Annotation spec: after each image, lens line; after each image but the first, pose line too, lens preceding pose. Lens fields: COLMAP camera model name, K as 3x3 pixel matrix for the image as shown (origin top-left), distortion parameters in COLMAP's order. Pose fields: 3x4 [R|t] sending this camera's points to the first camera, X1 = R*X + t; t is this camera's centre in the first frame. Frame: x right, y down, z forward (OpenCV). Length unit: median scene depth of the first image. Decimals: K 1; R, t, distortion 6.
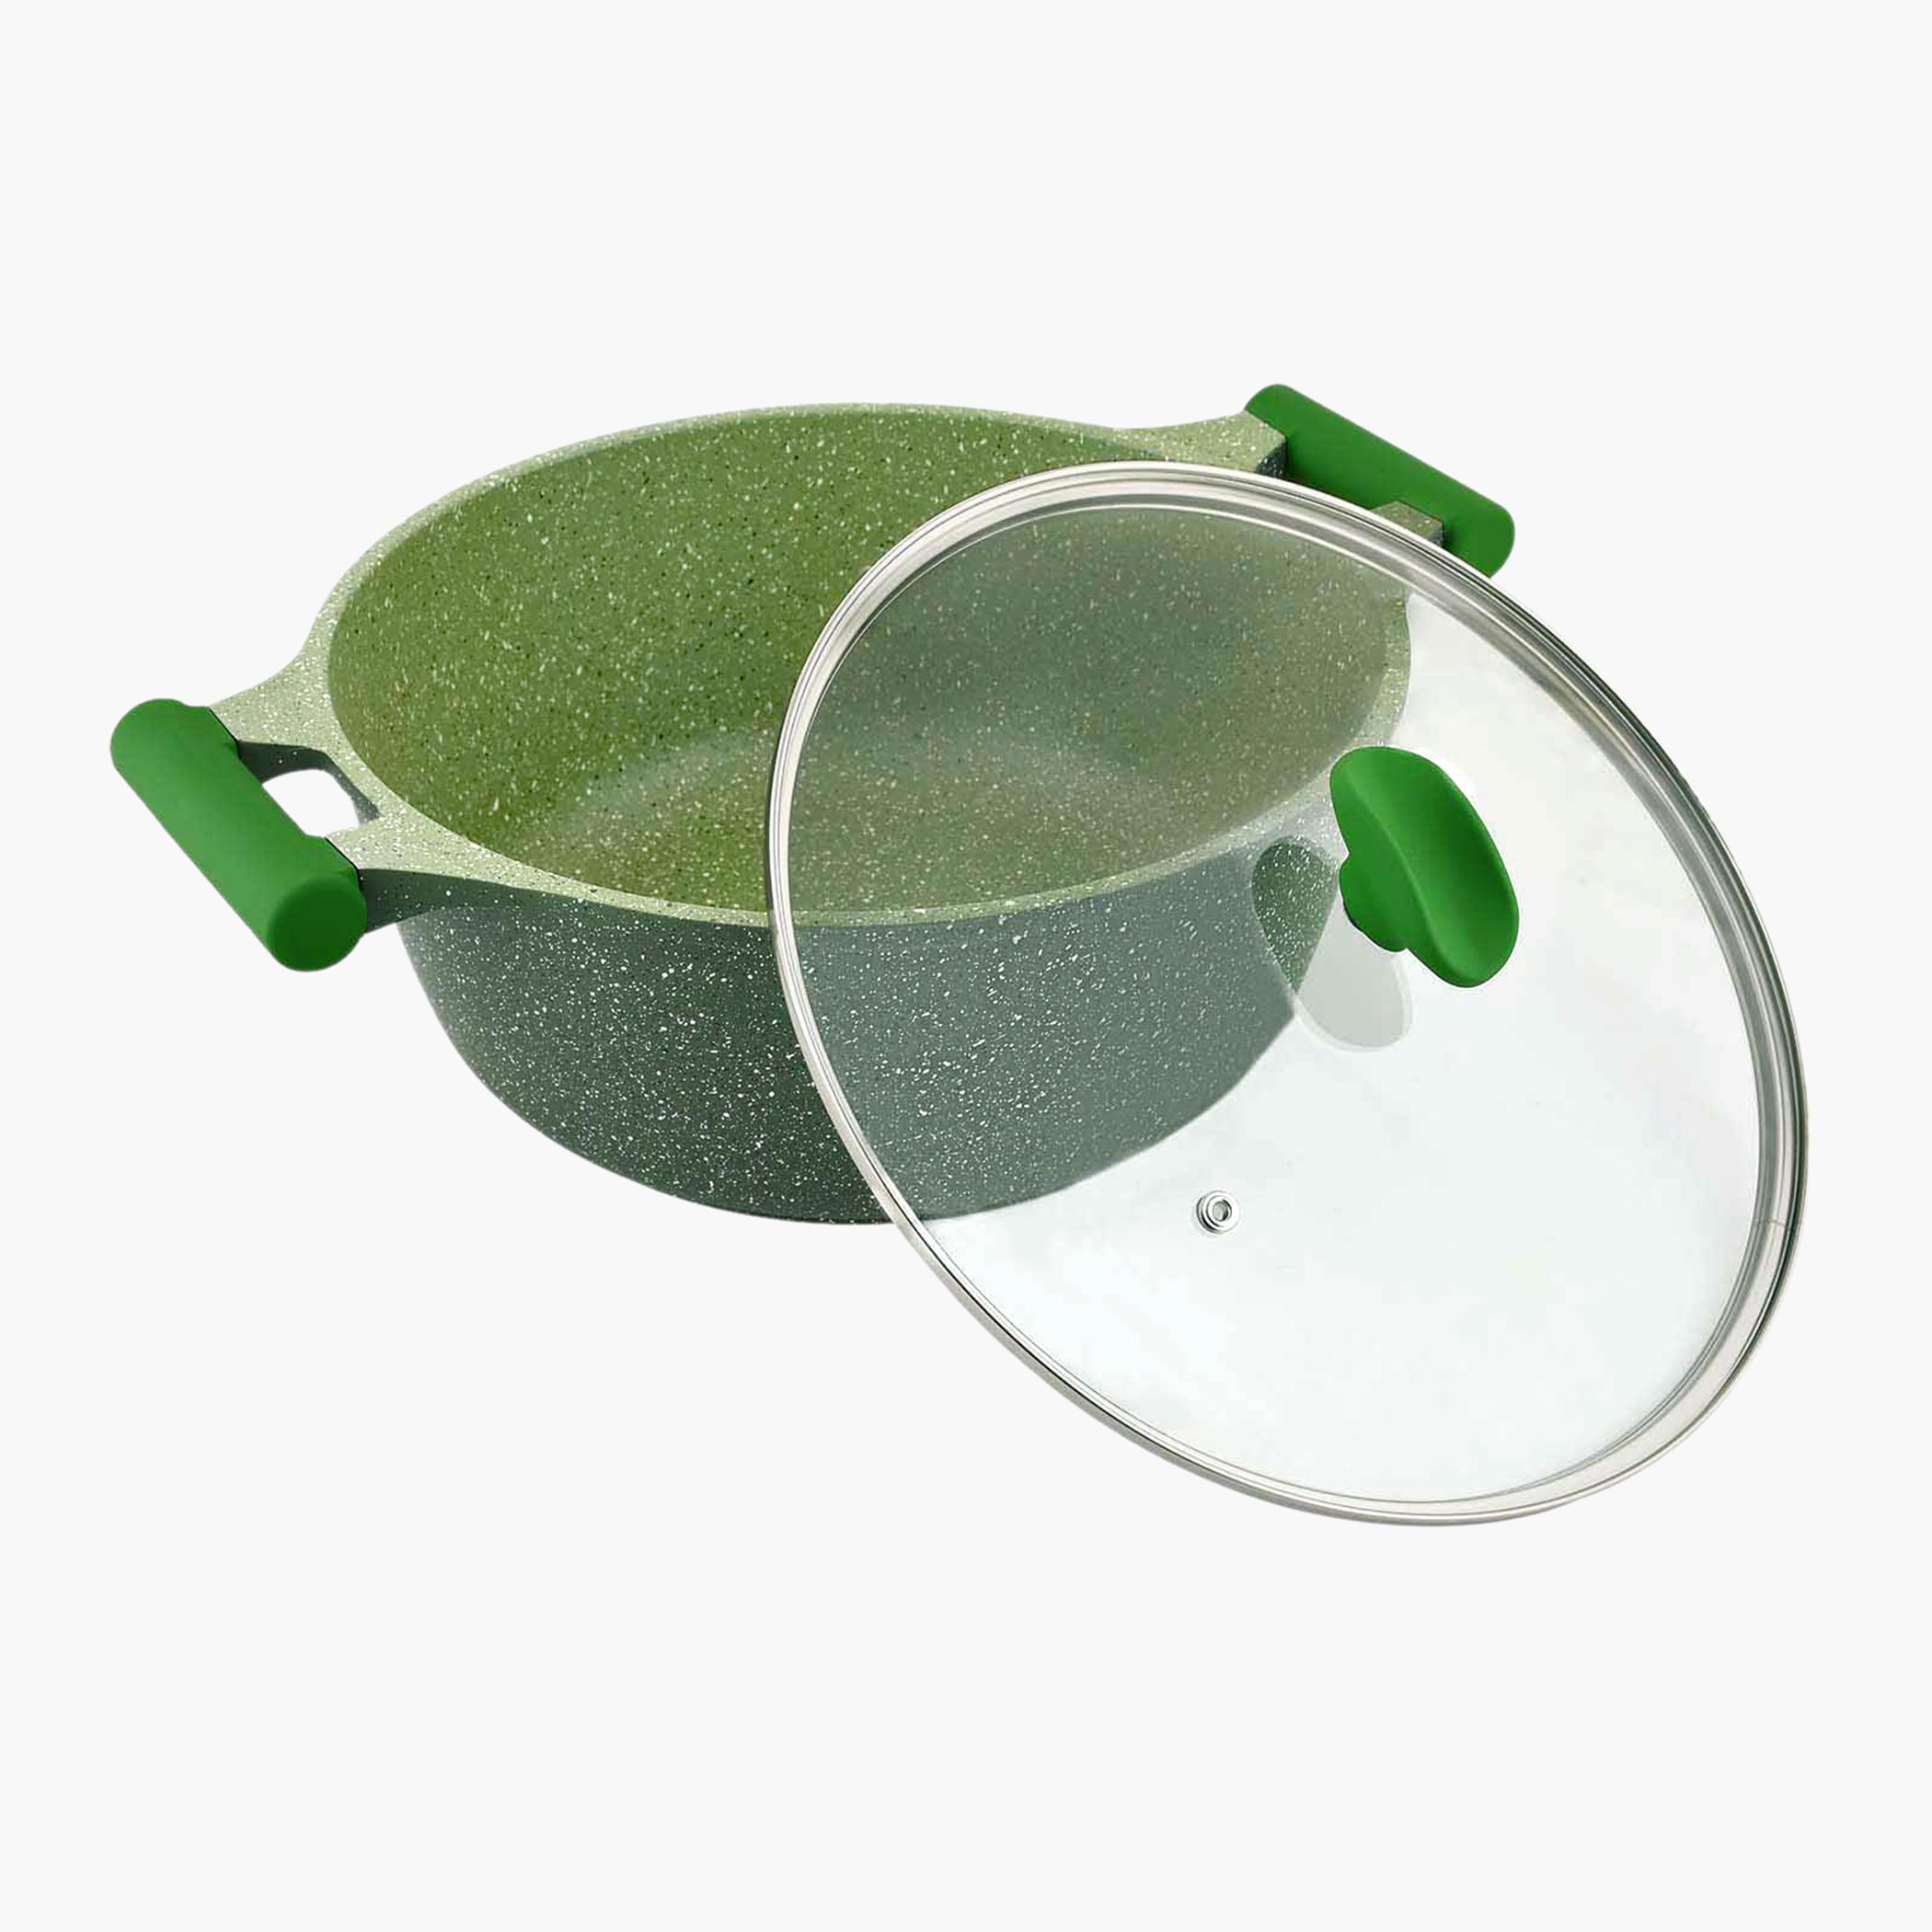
lens RADIAL K [[3094.1, 0, 945.8], [0, 3094.1, 966.9], [0, 0, 1]] dist [0.004509, 1.373062]
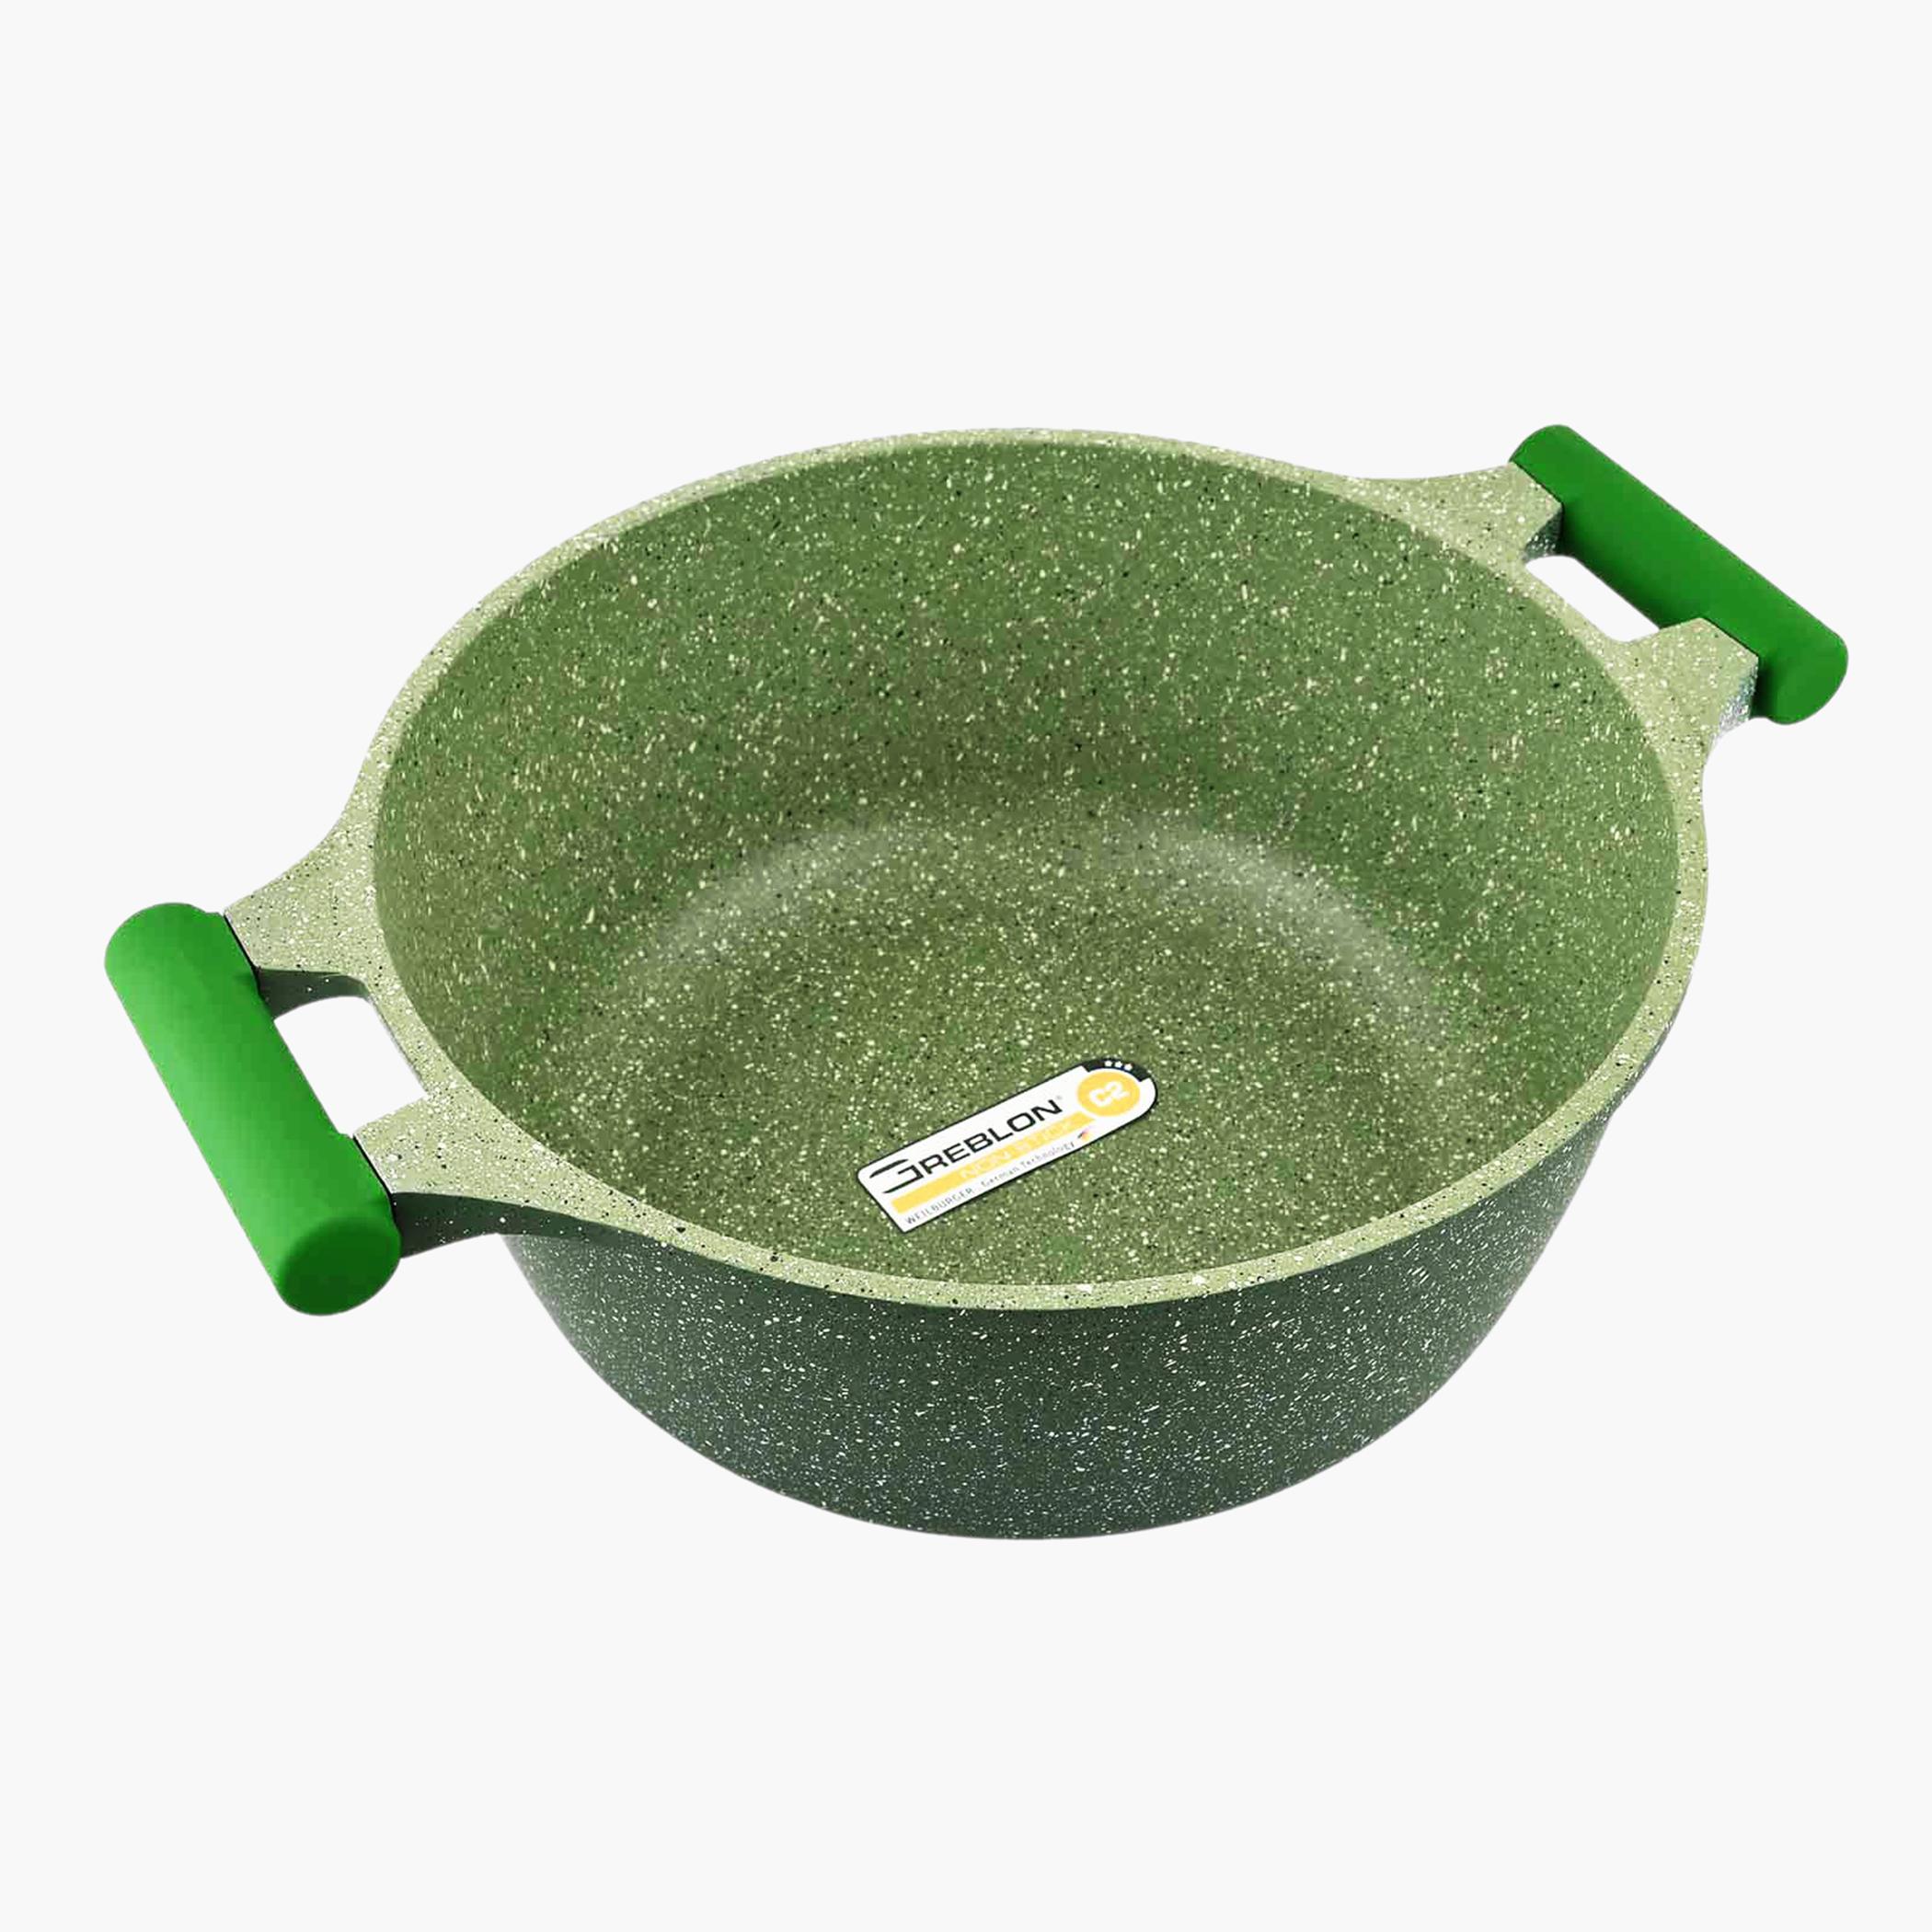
lens RADIAL K [[3010.4, 0, 972.0], [0, 3010.4, 993.0], [0, 0, 1]] dist [0.158579, 0.051608]
pose [[0.998379, 0.039529, -0.040953, -0.006672], [-0.031994, 0.984823, 0.170589, -0.174359], [0.047075, -0.169002, 0.984491, 0.188899]]
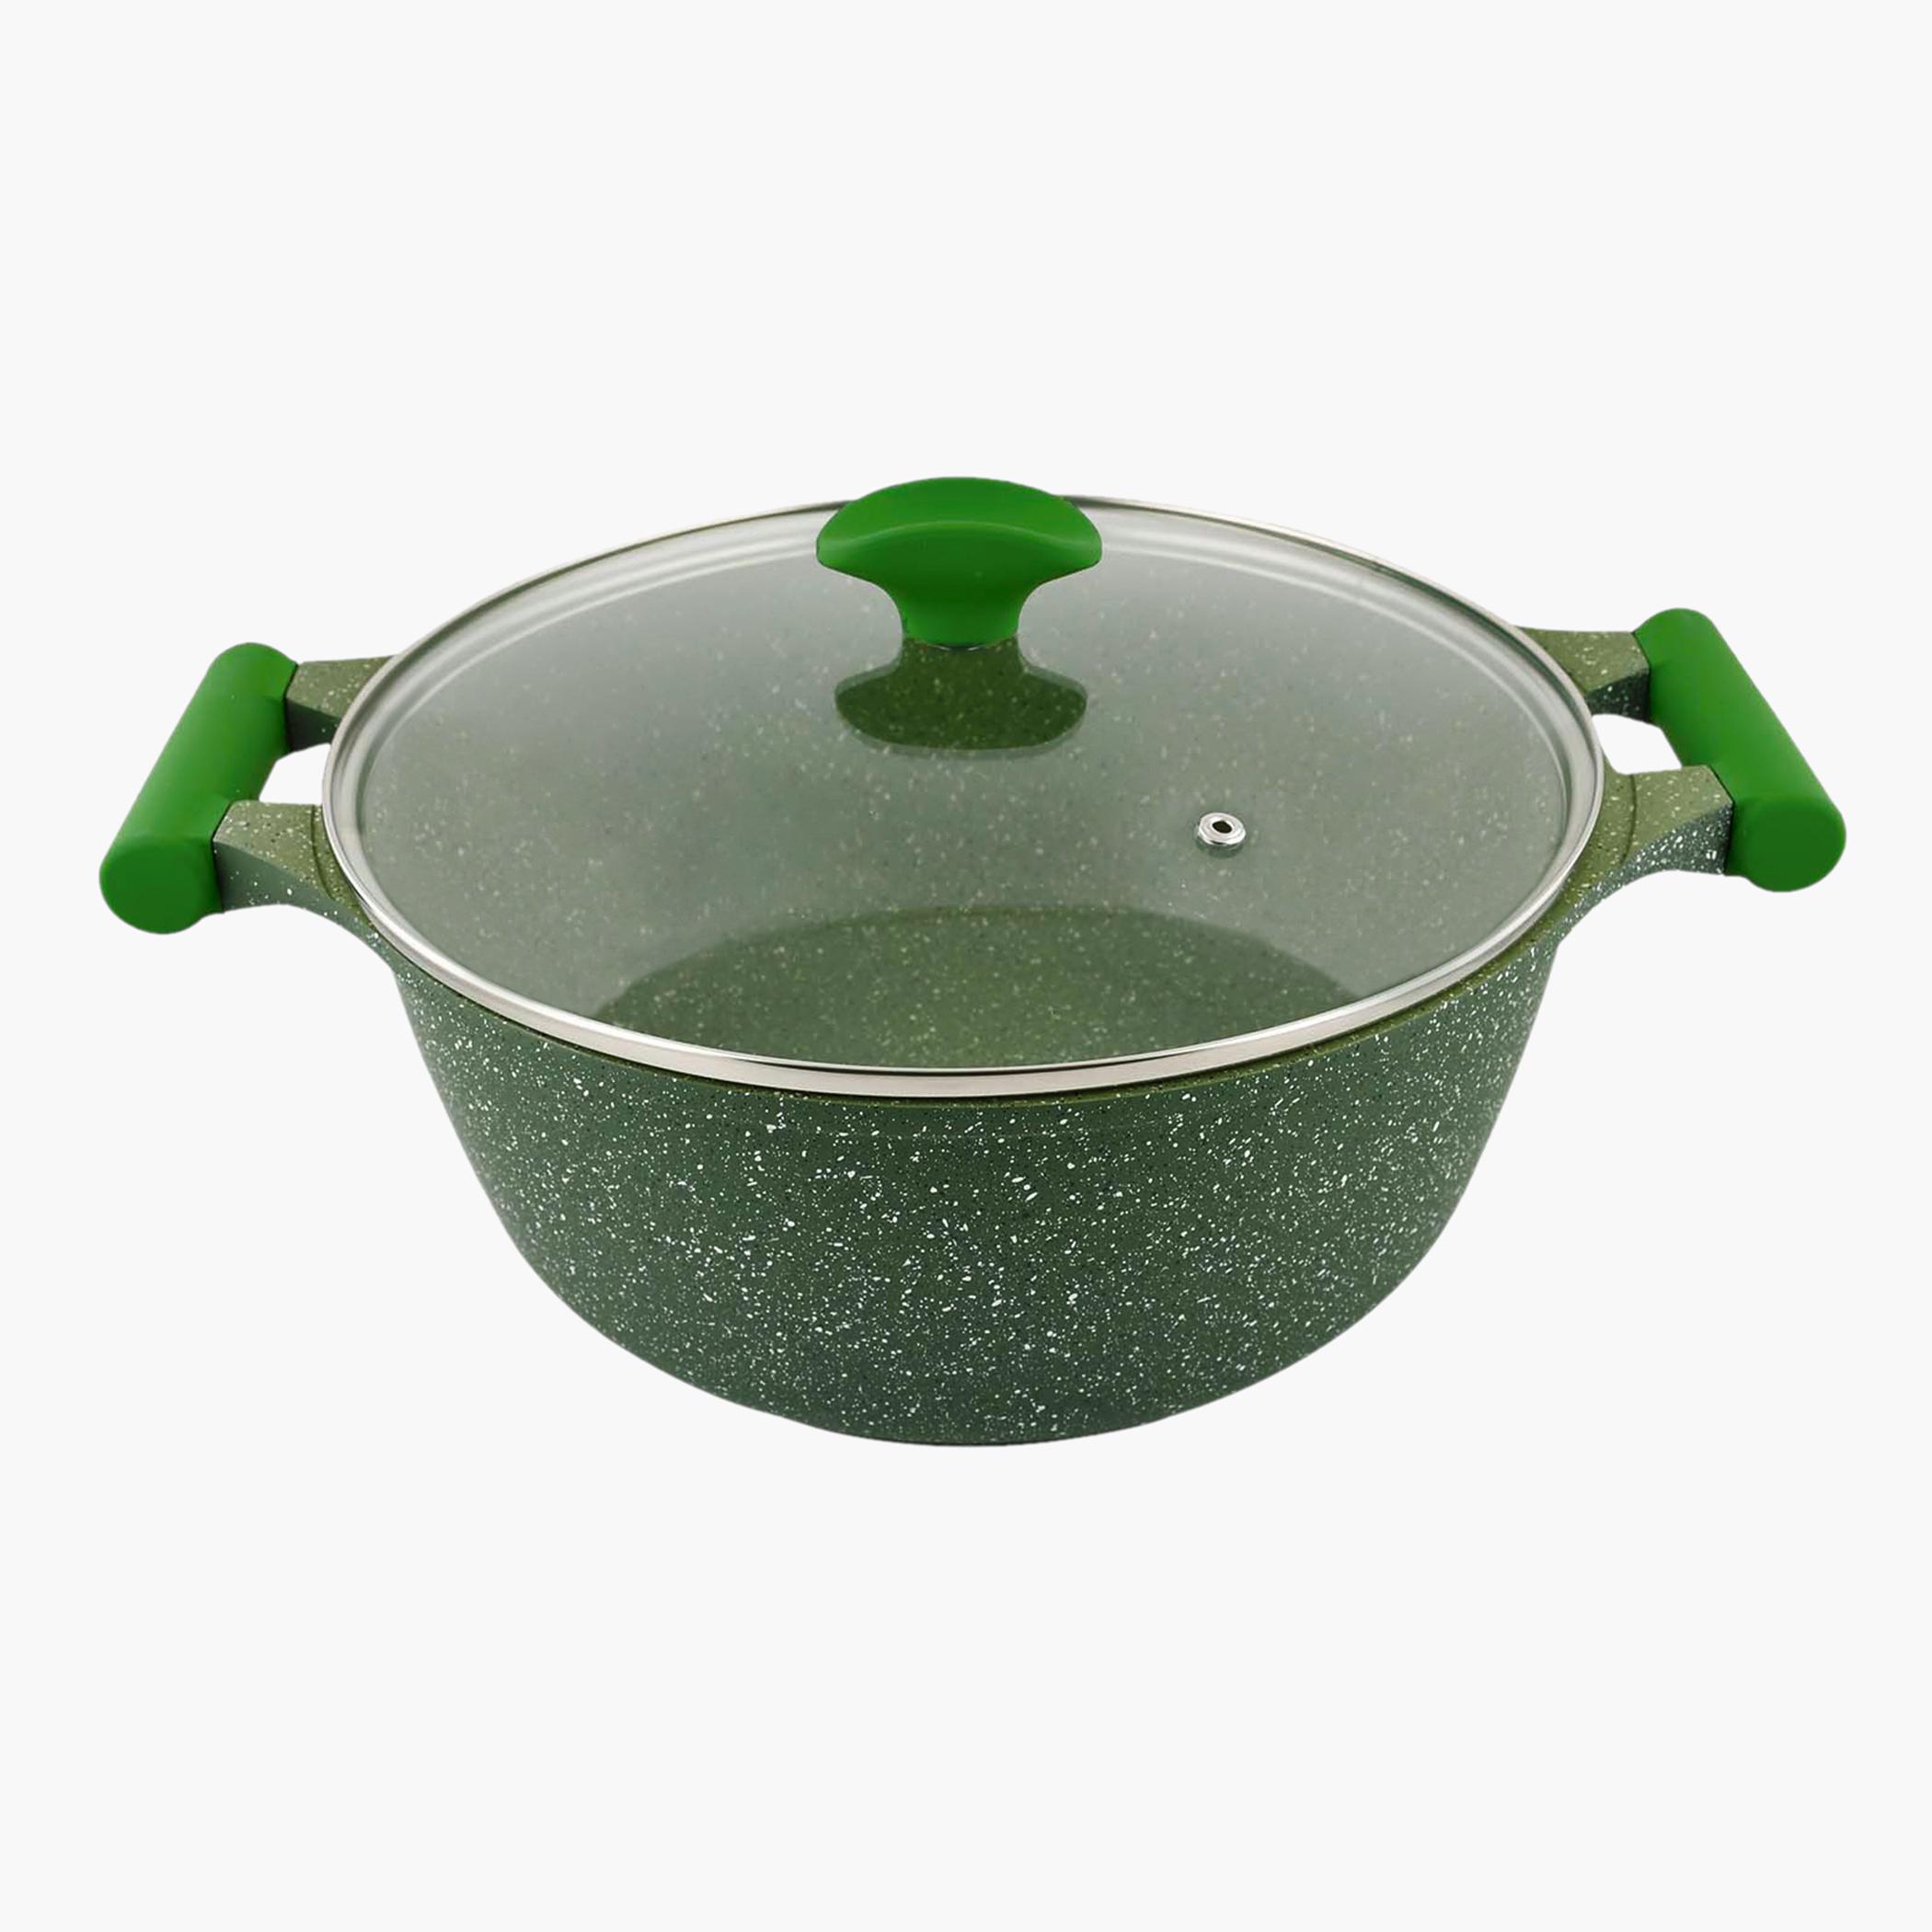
lens RADIAL K [[2419.5, 0, 966.0], [0, 2419.5, 966.0], [0, 0, 1]] dist [0.003615, -0.003644]
pose [[0.839617, 0.269595, -0.471552, 0.275665], [-0.284599, 0.957776, 0.040838, -0.070253], [0.462651, 0.099915, 0.880892, 0.364566]]
